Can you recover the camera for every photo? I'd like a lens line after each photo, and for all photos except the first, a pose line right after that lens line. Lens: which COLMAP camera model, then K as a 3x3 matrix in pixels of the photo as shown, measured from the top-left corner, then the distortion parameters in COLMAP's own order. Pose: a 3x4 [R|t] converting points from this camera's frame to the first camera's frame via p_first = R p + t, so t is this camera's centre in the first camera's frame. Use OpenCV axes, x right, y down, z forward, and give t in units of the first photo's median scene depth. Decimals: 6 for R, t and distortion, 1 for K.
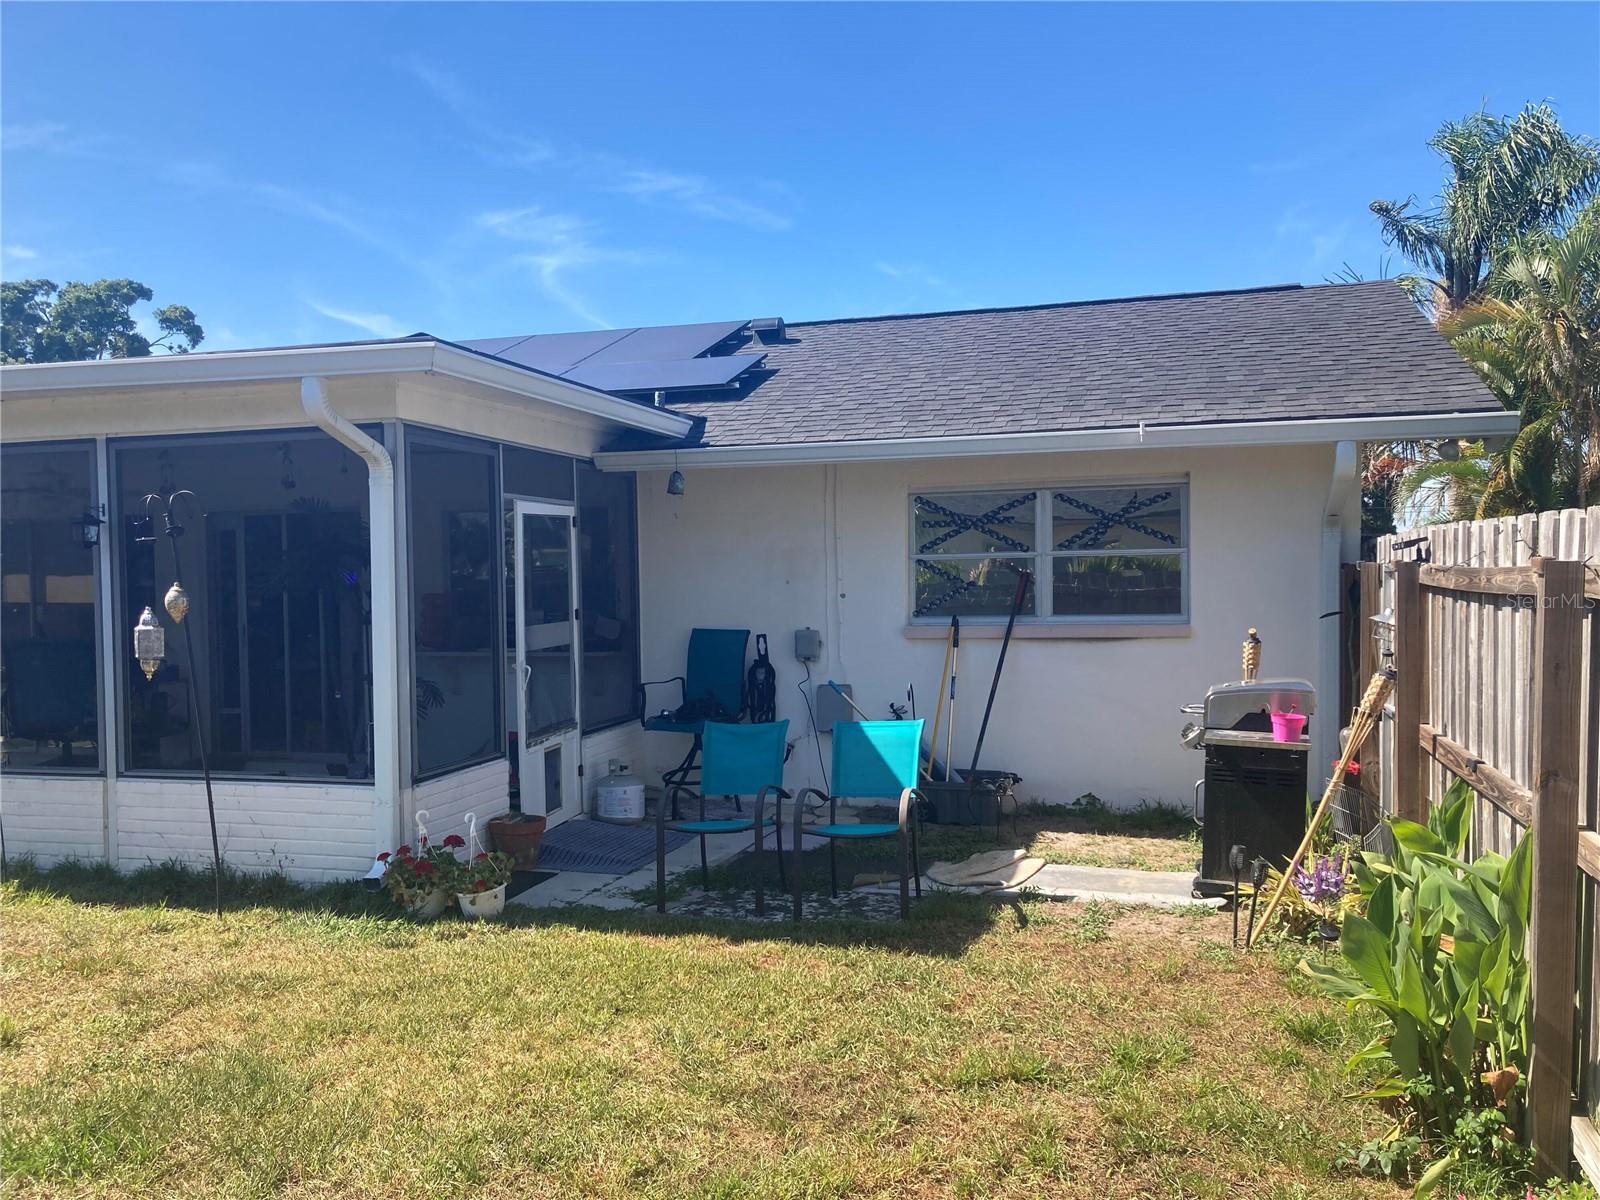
lens RADIAL K [[1311.1, 0, 805.8], [0, 1311.1, 609.1], [0, 0, 1]] dist [0.040597, -0.049125]
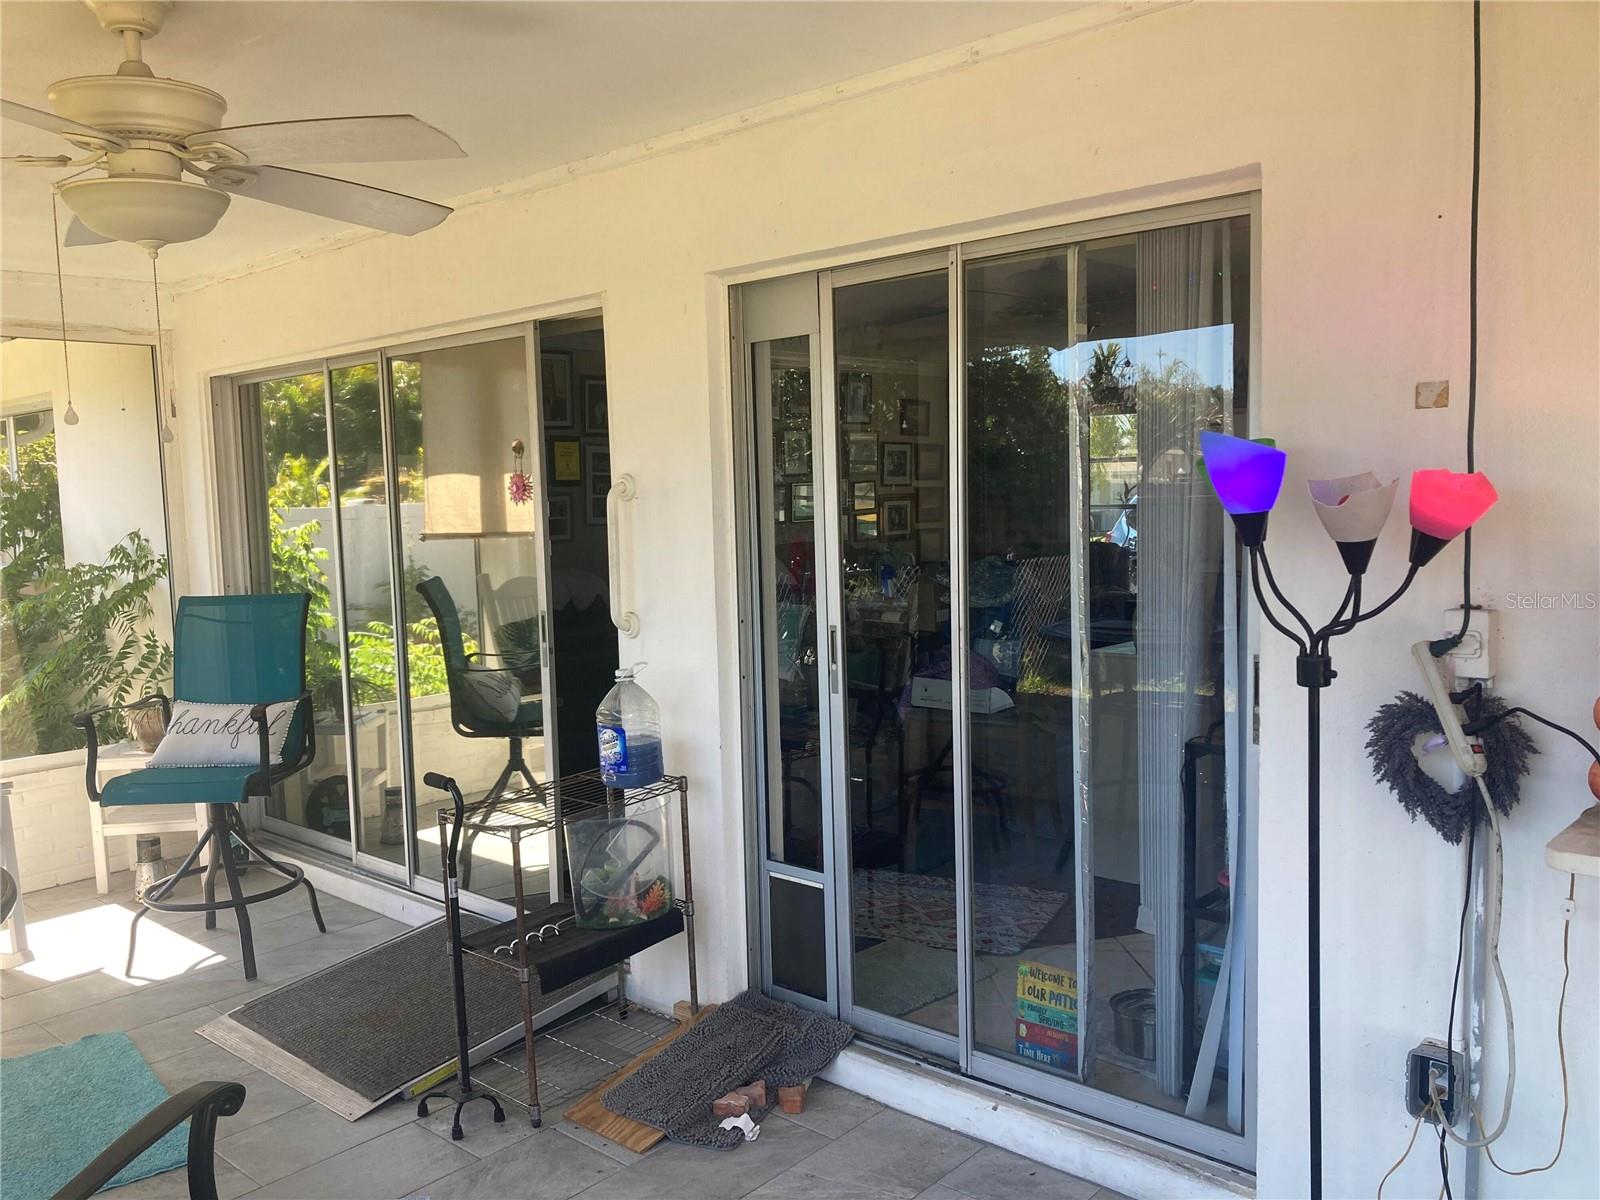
lens RADIAL K [[1311.1, 0, 775.9], [0, 1311.1, 603.4], [0, 0, 1]] dist [0.040597, -0.049125]
pose [[0.892476, 0.026487, -0.450316, -0.289988], [0.004771, 0.997664, 0.068139, -0.016543], [0.451069, -0.062961, 0.890266, 0.699243]]
